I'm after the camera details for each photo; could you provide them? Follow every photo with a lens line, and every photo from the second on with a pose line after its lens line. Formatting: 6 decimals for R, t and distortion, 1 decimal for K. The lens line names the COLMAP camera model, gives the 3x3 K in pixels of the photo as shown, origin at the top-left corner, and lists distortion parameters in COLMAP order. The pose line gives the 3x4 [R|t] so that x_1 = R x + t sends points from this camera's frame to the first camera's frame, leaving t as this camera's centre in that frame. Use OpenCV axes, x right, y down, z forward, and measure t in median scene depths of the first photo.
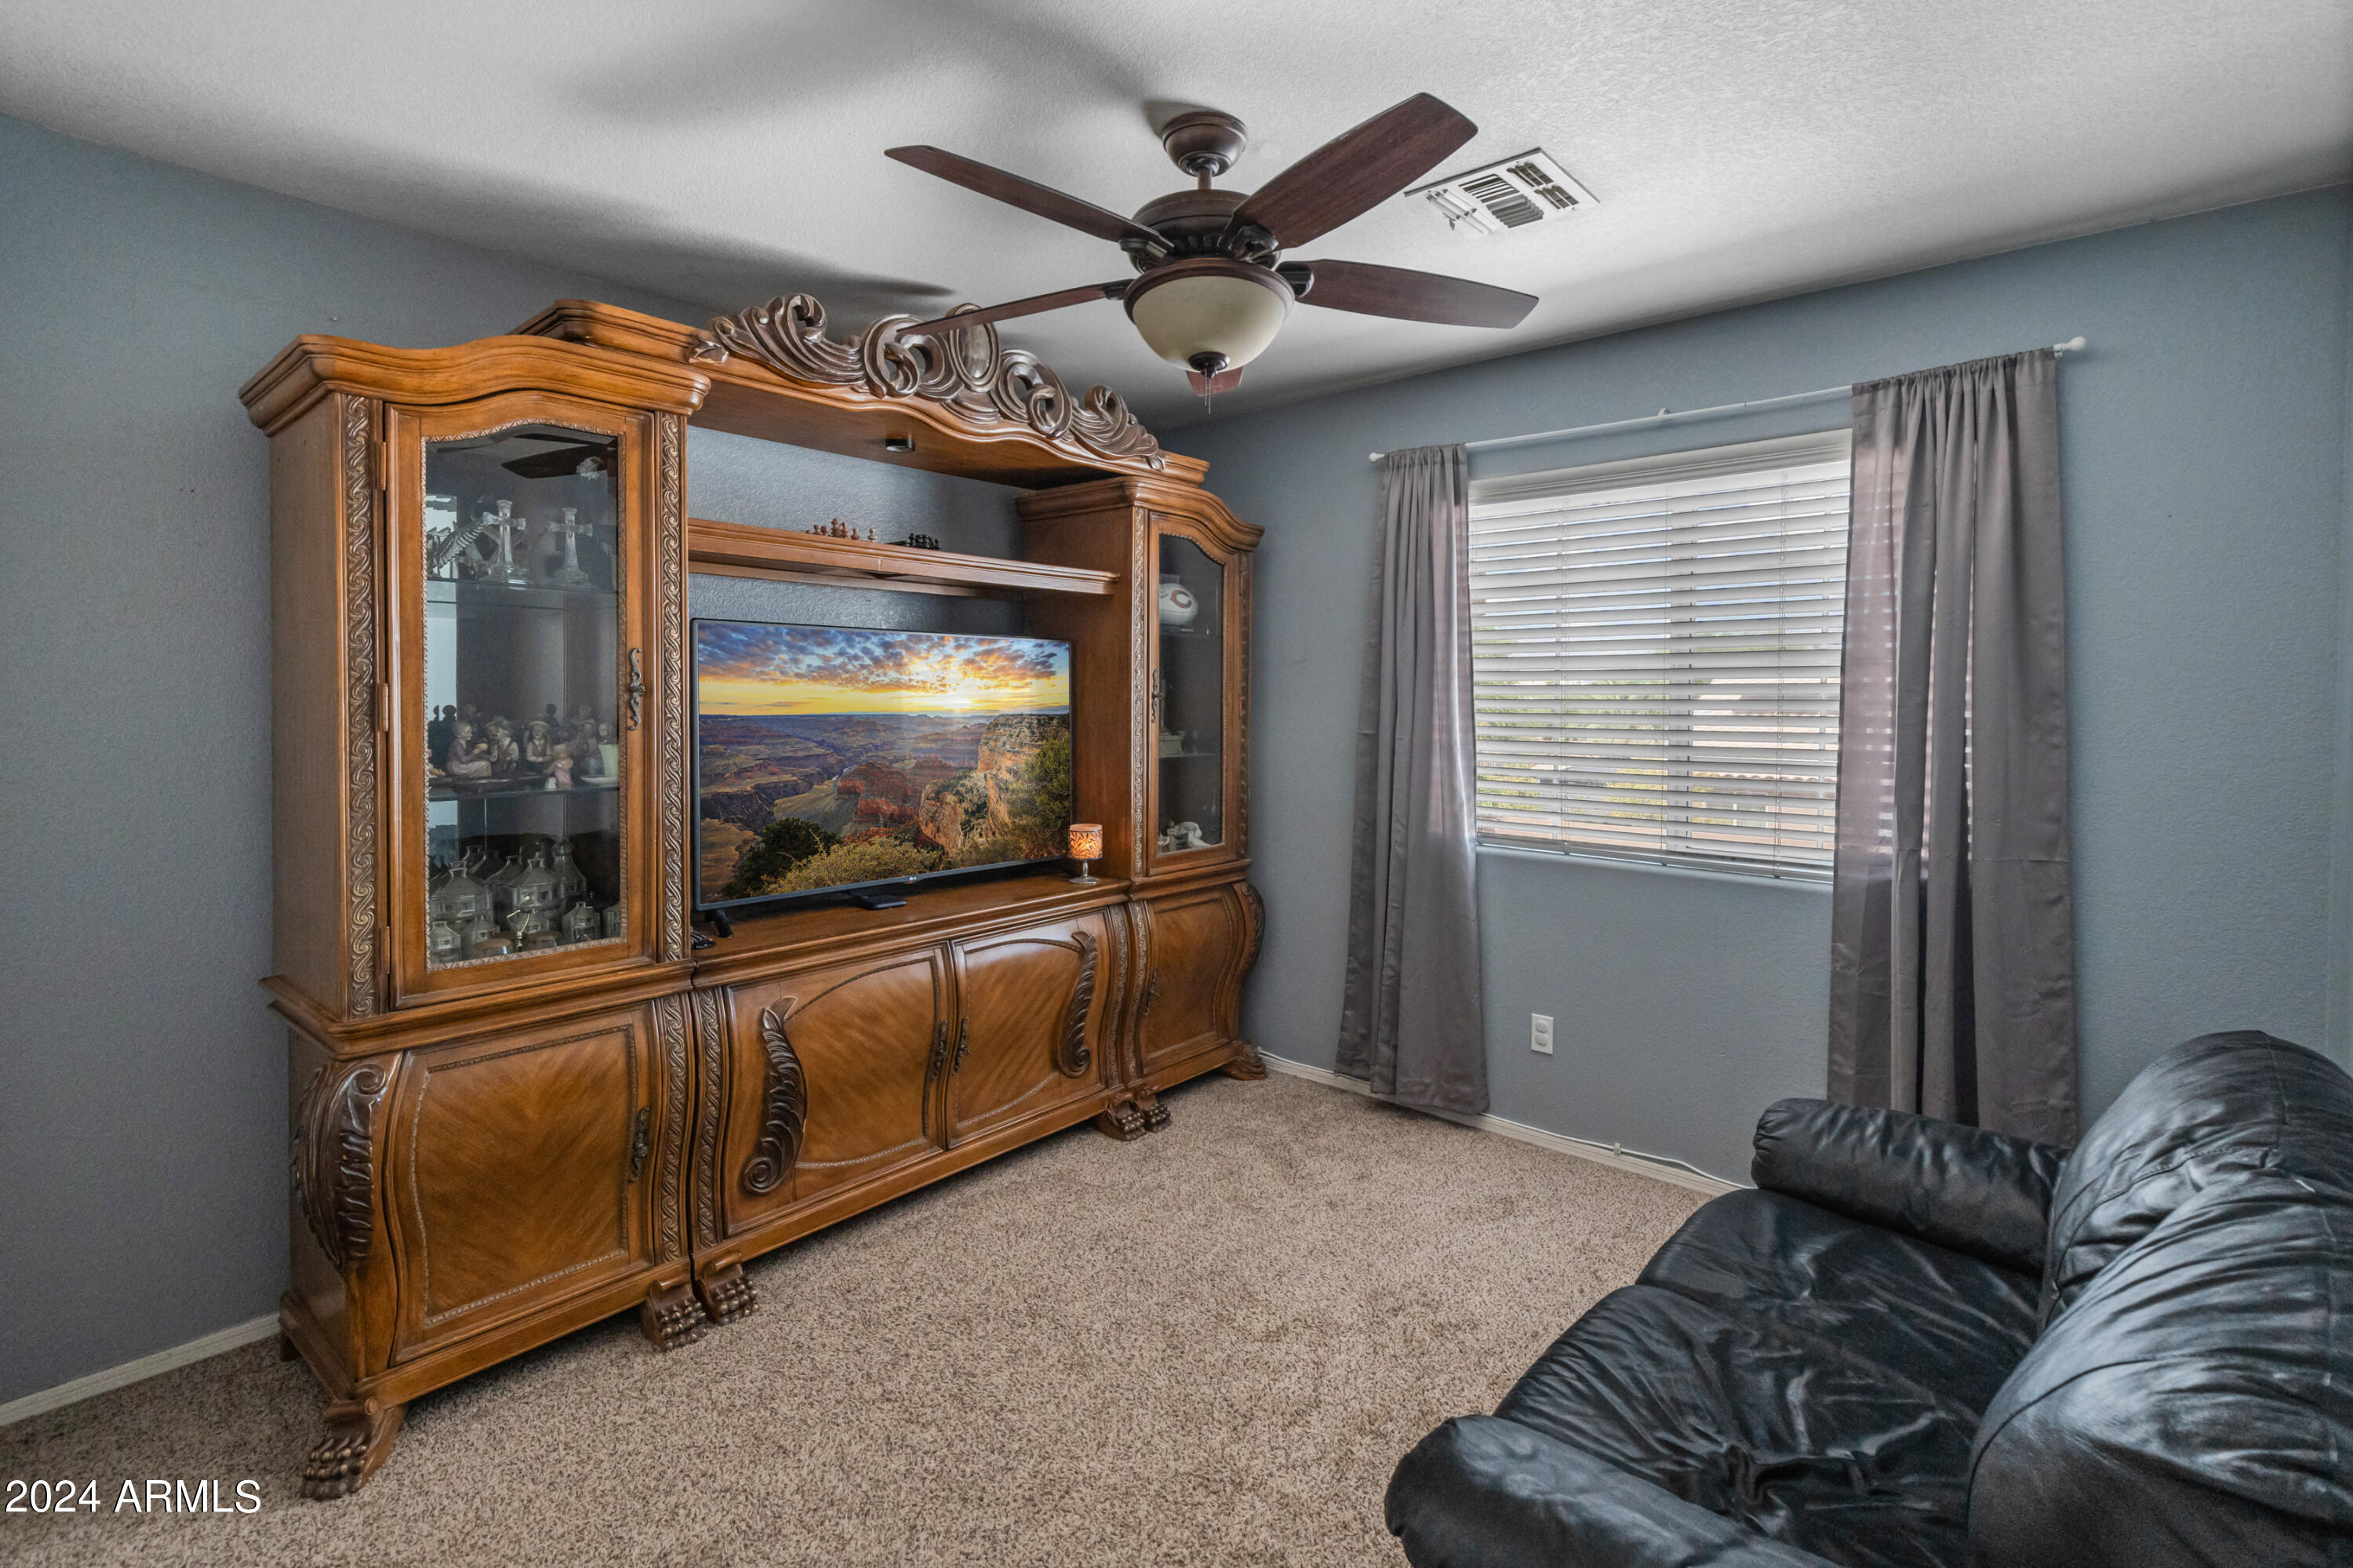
lens RADIAL K [[1111.9, 0, 1157.9], [0, 1111.9, 734.4], [0, 0, 1]] dist [0.009615, -0.005461]
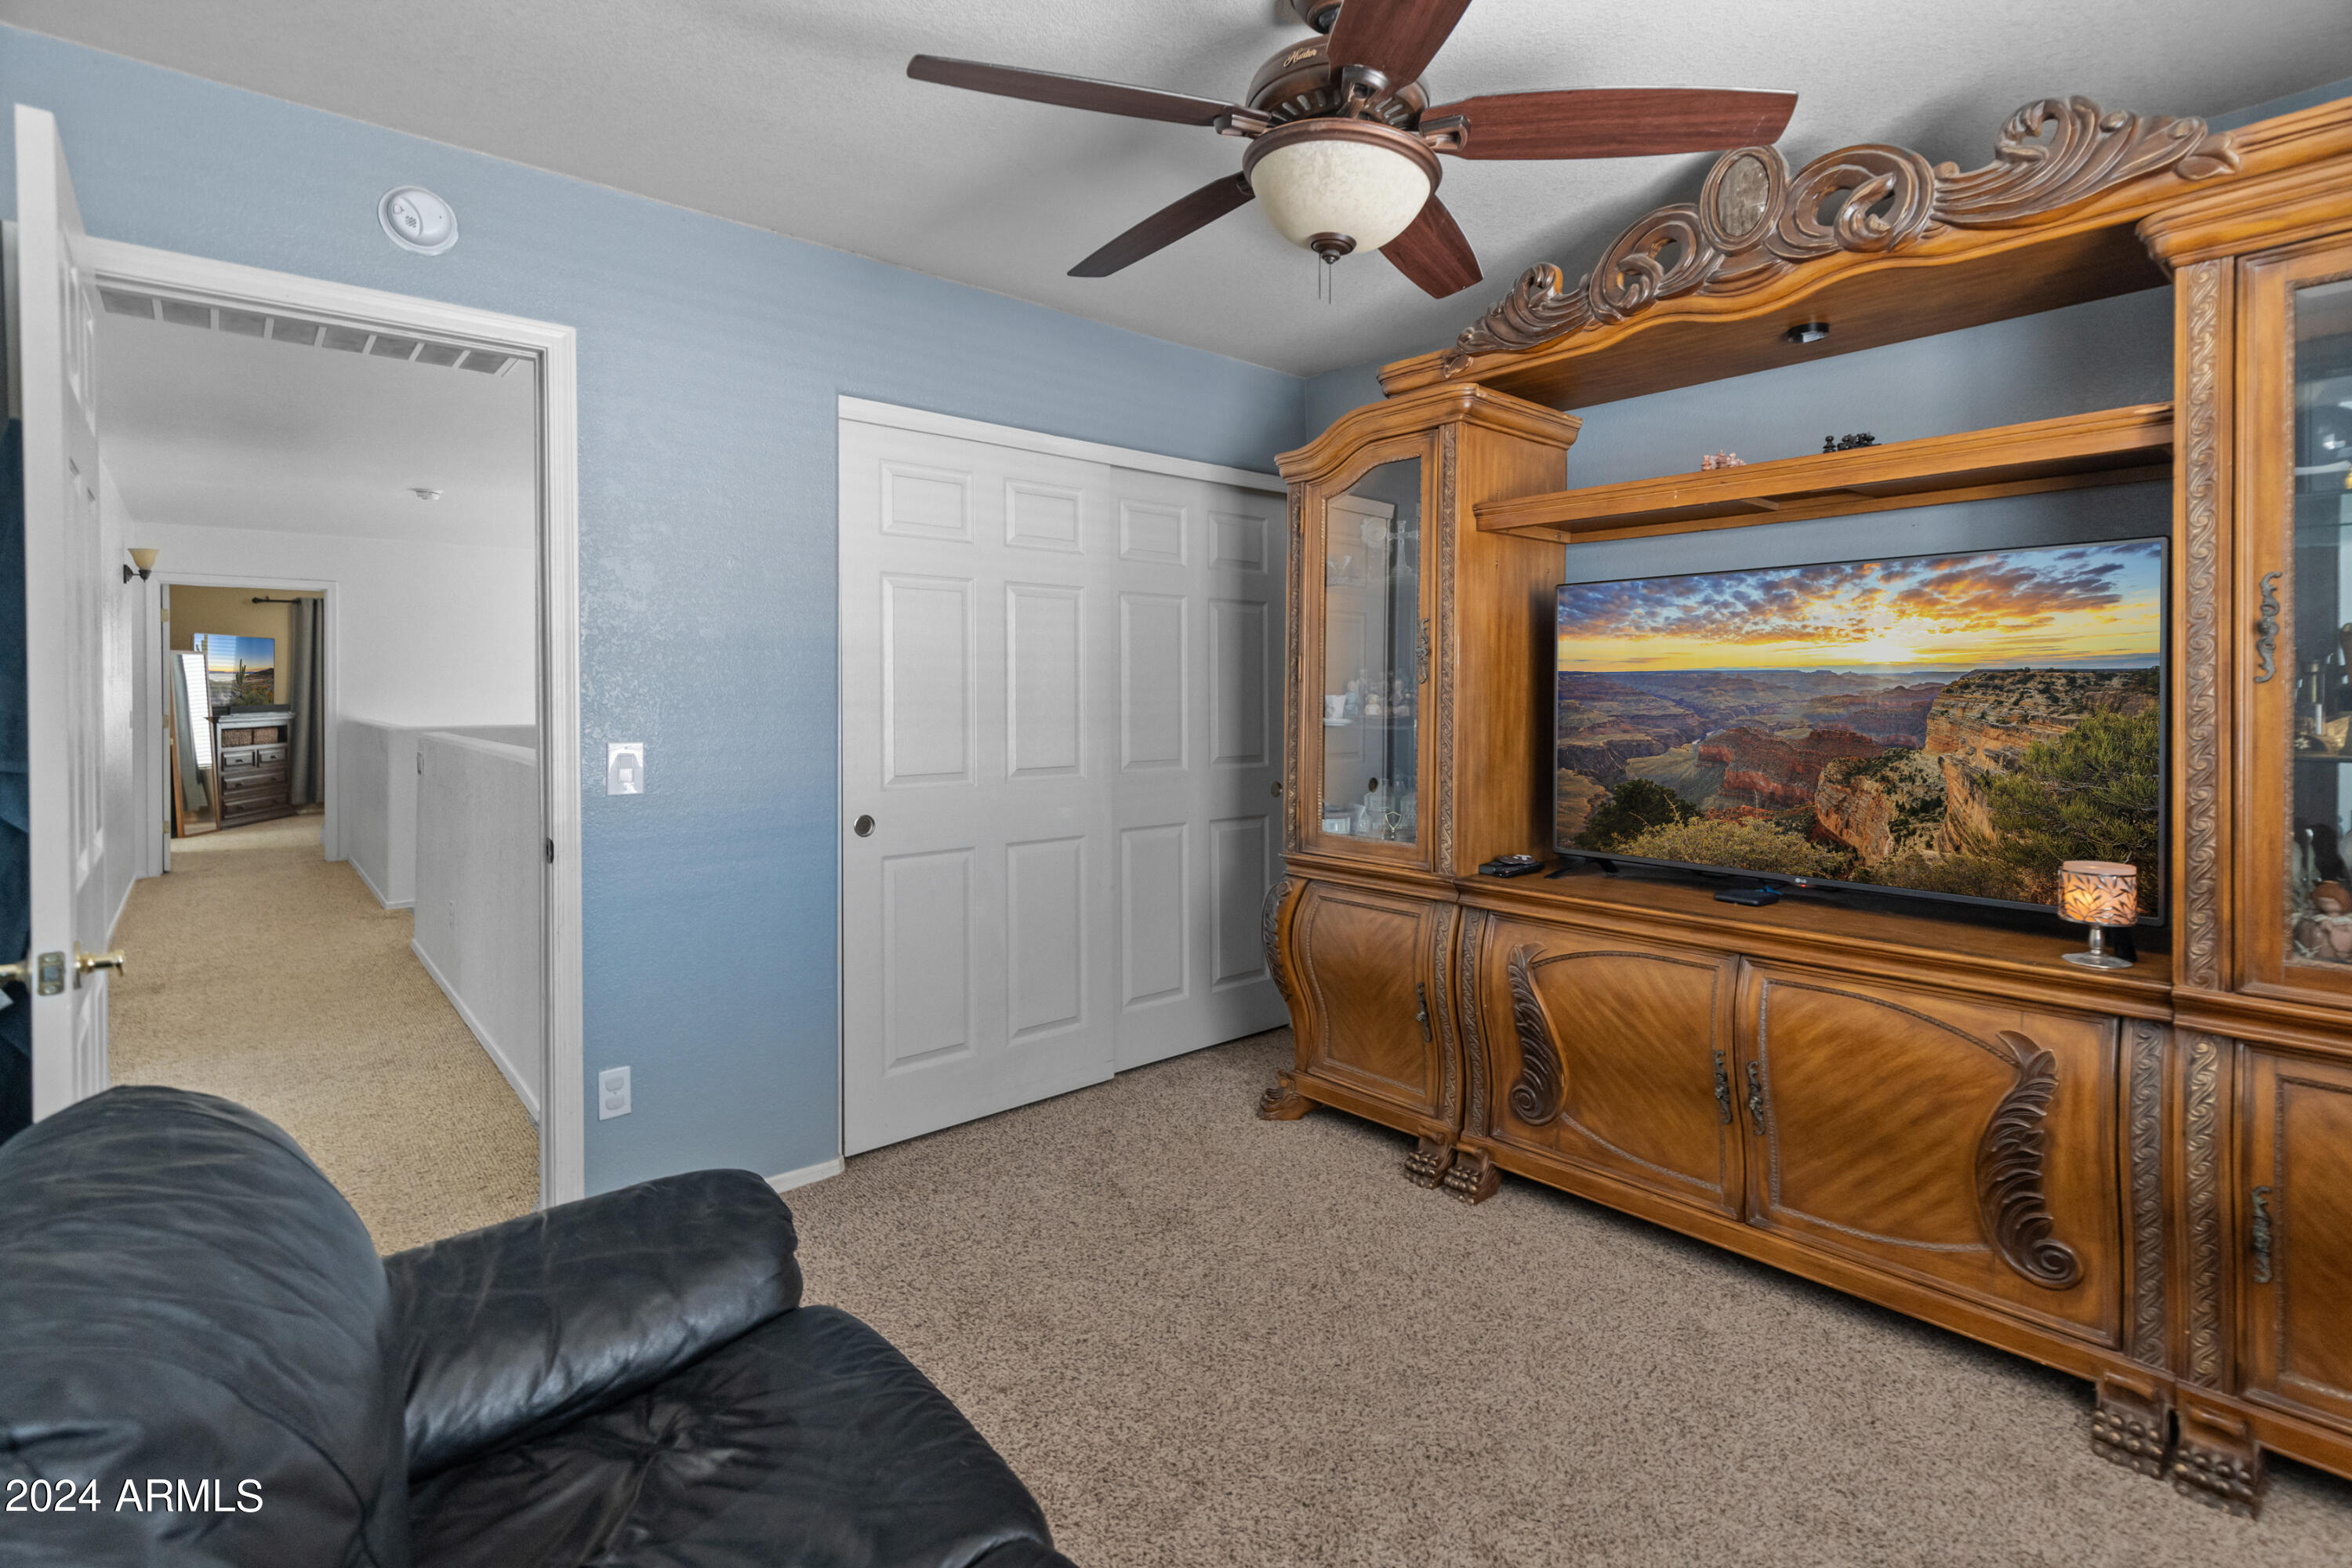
lens RADIAL K [[1111.4, 0, 1174.2], [0, 1111.4, 689.9], [0, 0, 1]] dist [0.009615, -0.005461]
pose [[-0.138149, 0.006693, -0.990389, 0.646327], [-0.023225, 0.999680, 0.009995, -0.001737], [0.990139, 0.024383, -0.137950, 0.700659]]
